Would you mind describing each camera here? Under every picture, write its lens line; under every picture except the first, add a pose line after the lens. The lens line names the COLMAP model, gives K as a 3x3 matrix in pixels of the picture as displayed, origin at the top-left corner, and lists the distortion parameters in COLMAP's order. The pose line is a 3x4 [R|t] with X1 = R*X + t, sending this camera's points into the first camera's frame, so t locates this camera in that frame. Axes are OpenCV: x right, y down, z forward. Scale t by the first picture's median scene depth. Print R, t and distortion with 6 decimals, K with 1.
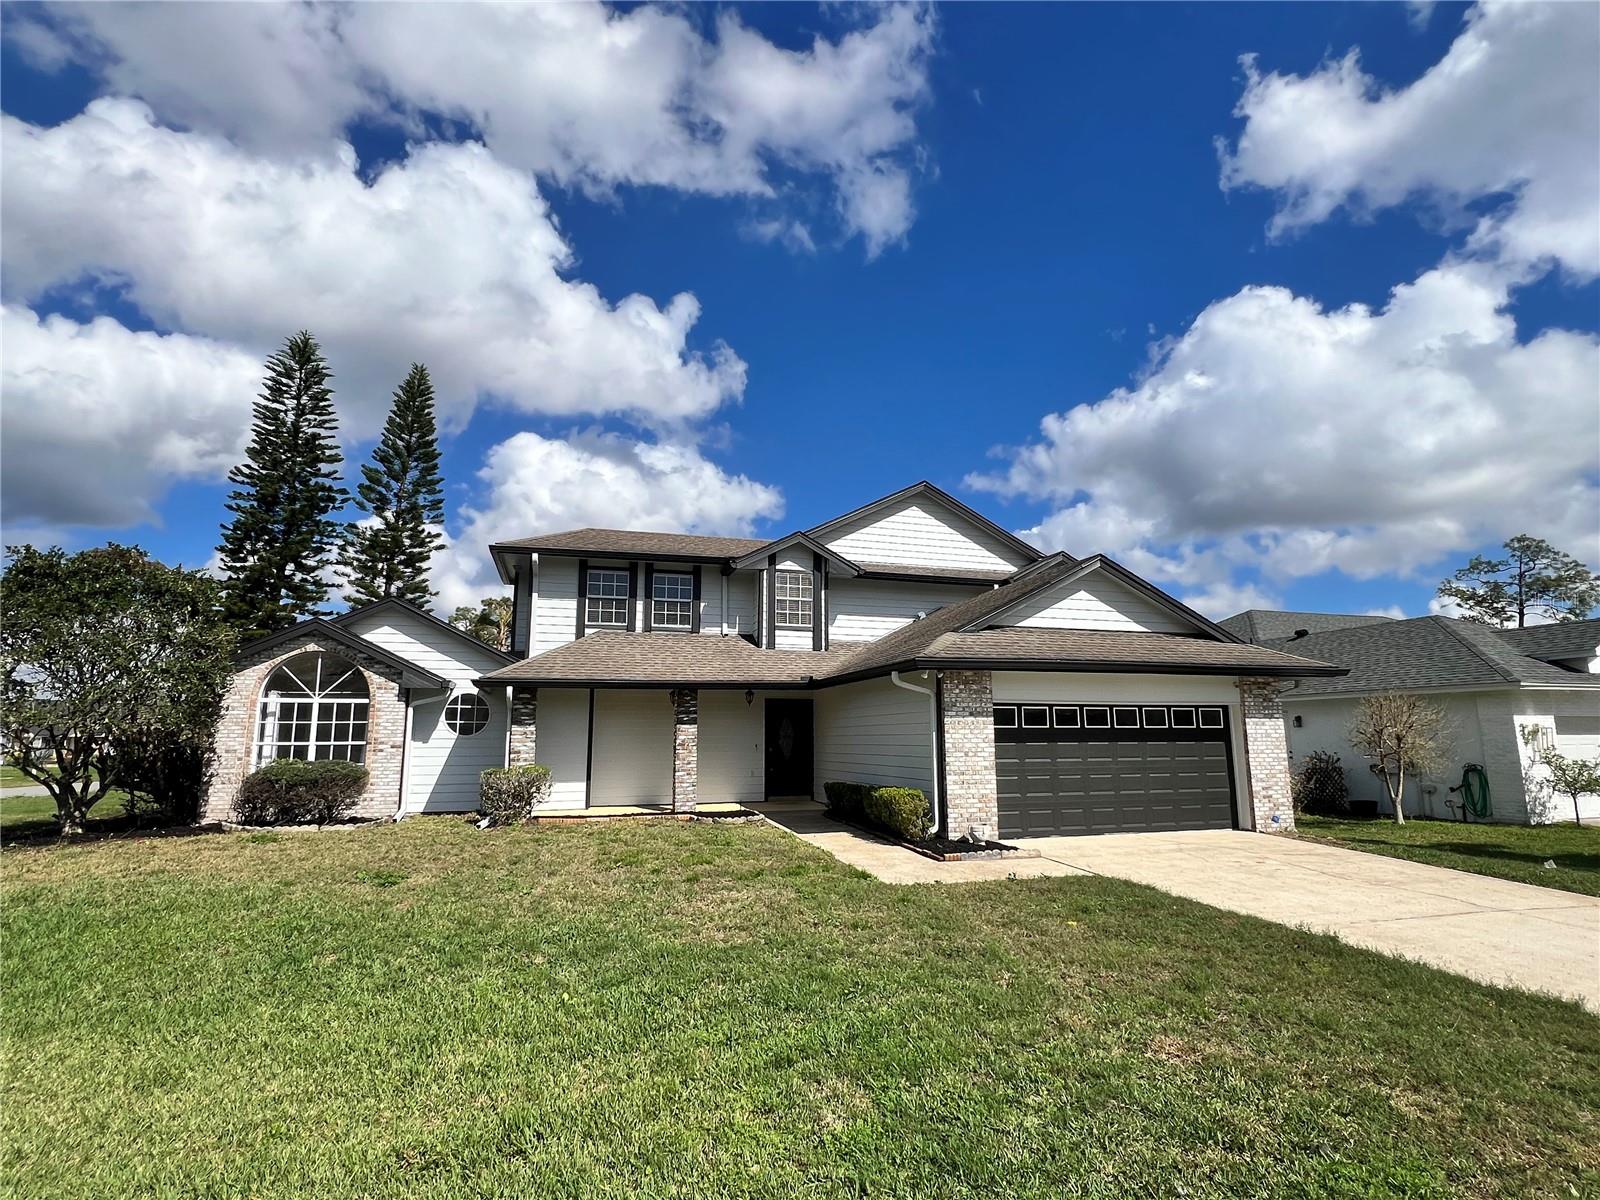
lens RADIAL K [[791.6, 0, 800.0], [0, 791.6, 600.0], [0, 0, 1]] dist [-0.000995, -0.000063]
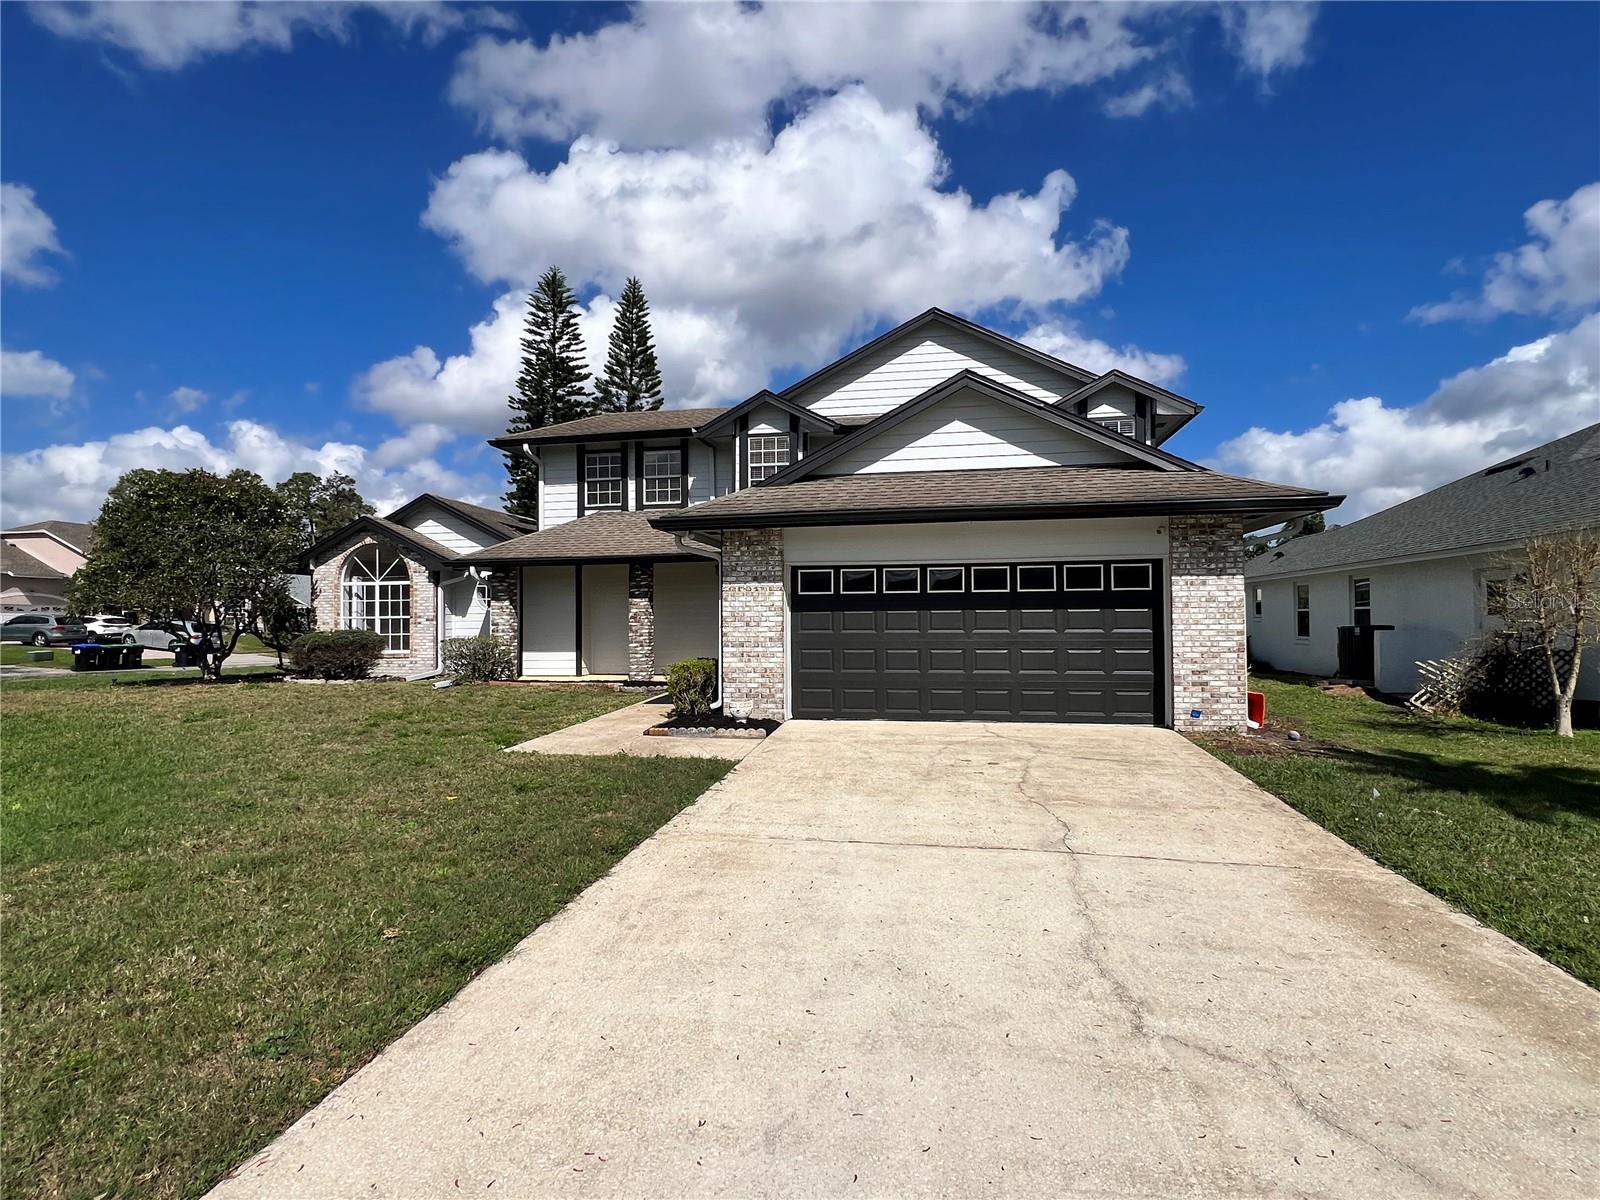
lens RADIAL K [[791.6, 0, 800.0], [0, 791.6, 600.0], [0, 0, 1]] dist [-0.000995, -0.000063]
pose [[0.891604, -0.014583, -0.452580, 0.537023], [0.081856, 0.988206, 0.129418, 0.046822], [0.445355, -0.152437, 0.882282, 0.198495]]
